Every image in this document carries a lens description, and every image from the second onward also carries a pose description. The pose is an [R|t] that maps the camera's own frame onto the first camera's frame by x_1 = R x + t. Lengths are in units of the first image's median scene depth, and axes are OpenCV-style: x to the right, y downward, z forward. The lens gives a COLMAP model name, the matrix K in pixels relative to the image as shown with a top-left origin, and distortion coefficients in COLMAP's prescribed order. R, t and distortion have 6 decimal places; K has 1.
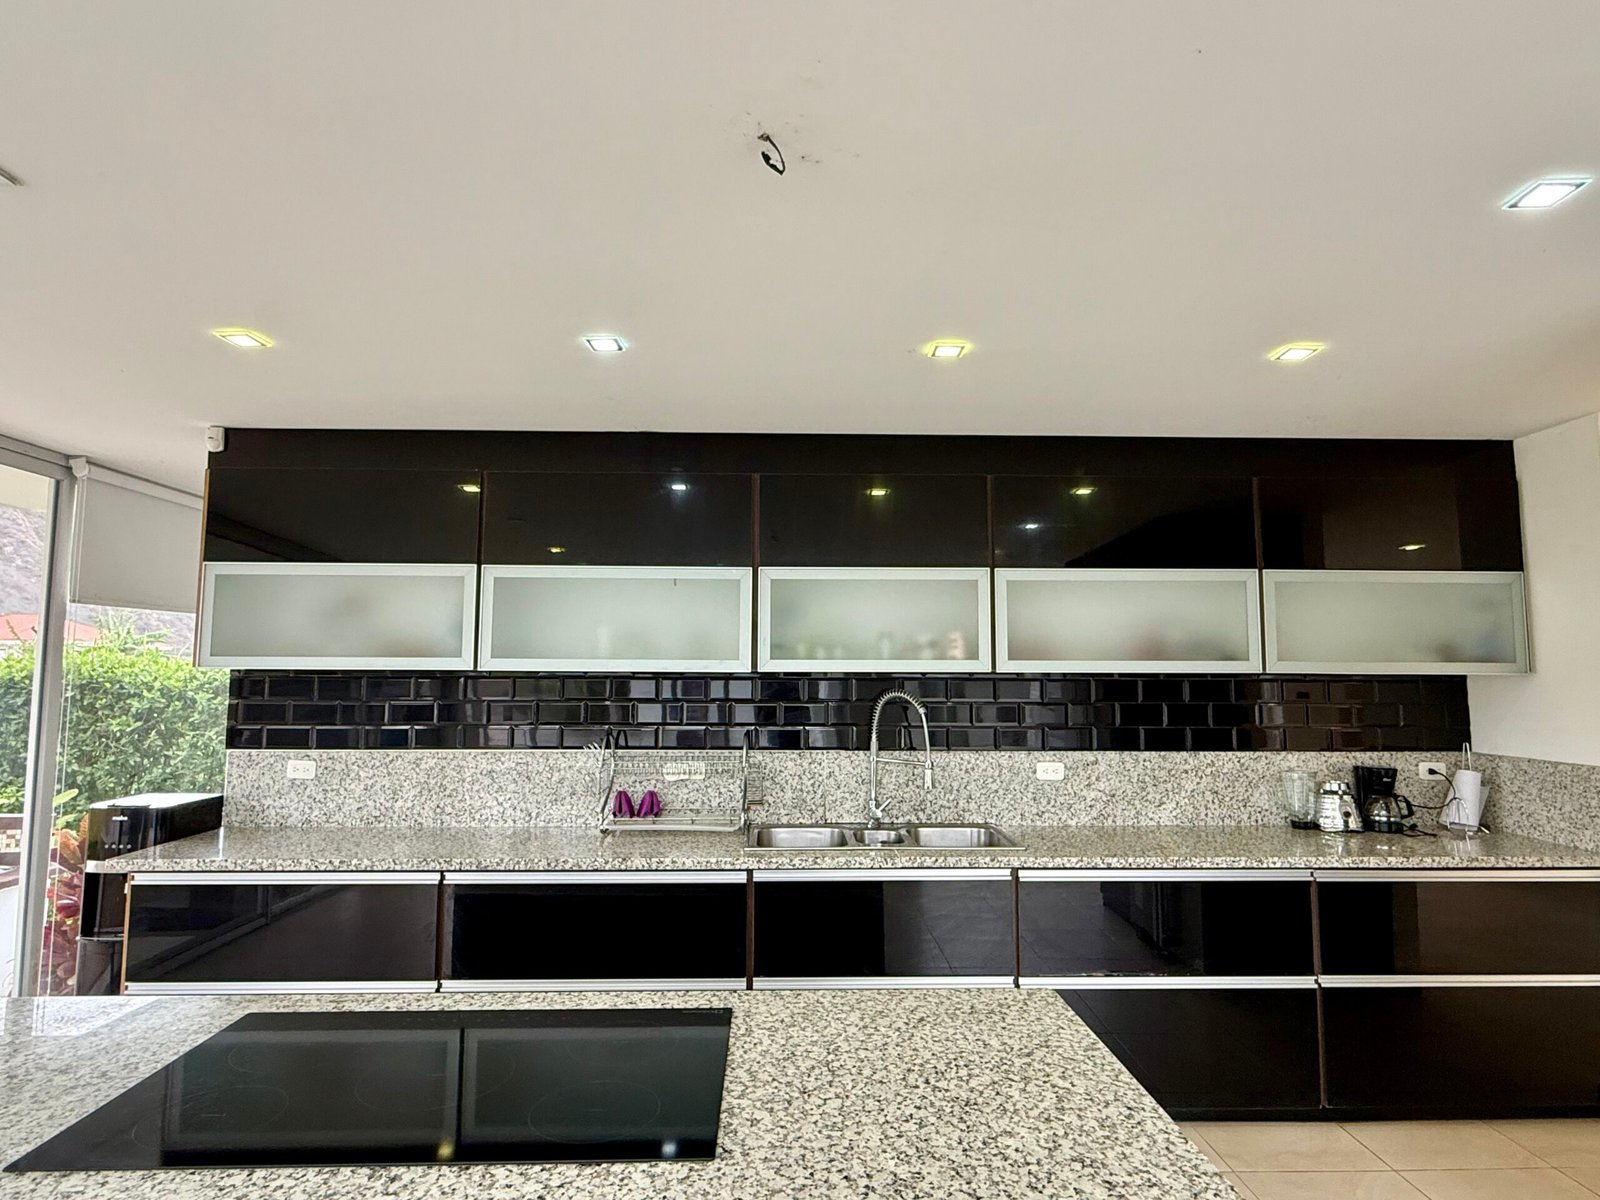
lens RADIAL K [[889.5, 0, 800.0], [0, 889.5, 600.0], [0, 0, 1]] dist [-0.000493, -0.000428]
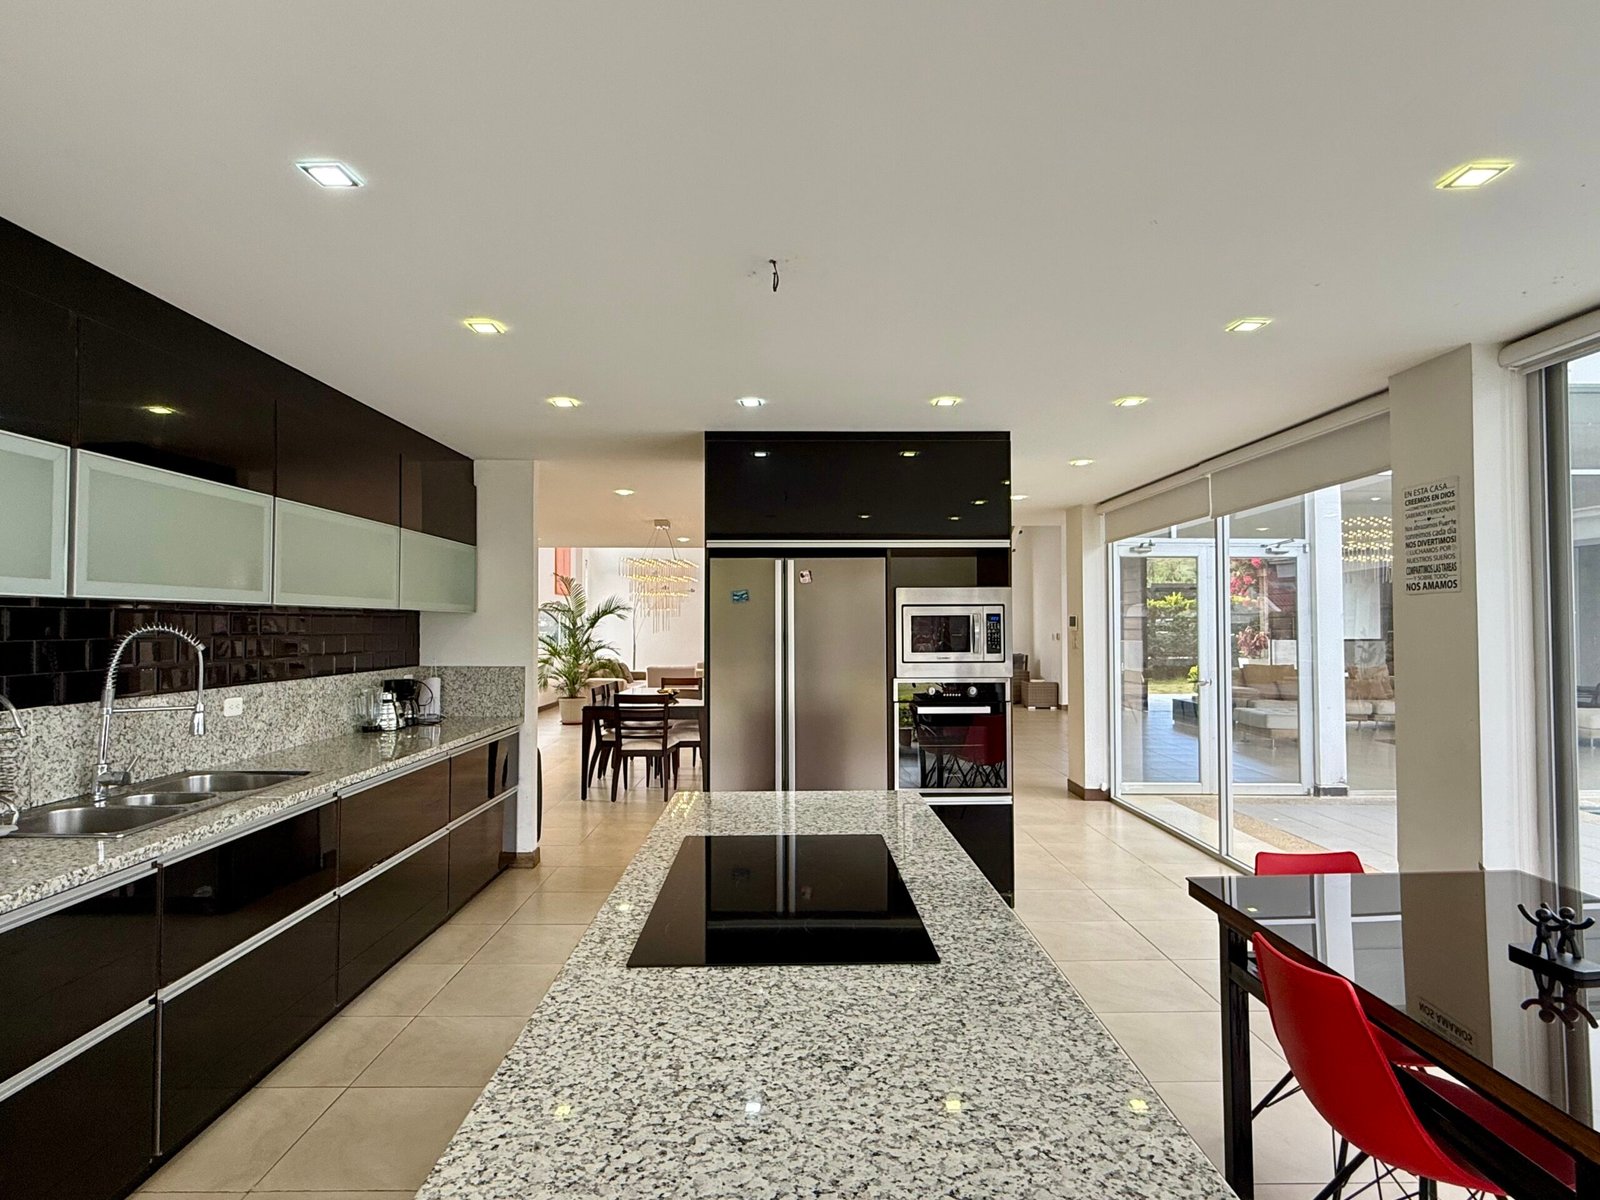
lens RADIAL K [[889.5, 0, 800.0], [0, 889.5, 600.0], [0, 0, 1]] dist [-0.000493, -0.000428]
pose [[0.017417, 0.023051, 0.999583, -0.693819], [-0.099566, 0.994805, -0.021206, 0.037383], [-0.994879, -0.099155, 0.019622, 0.390805]]
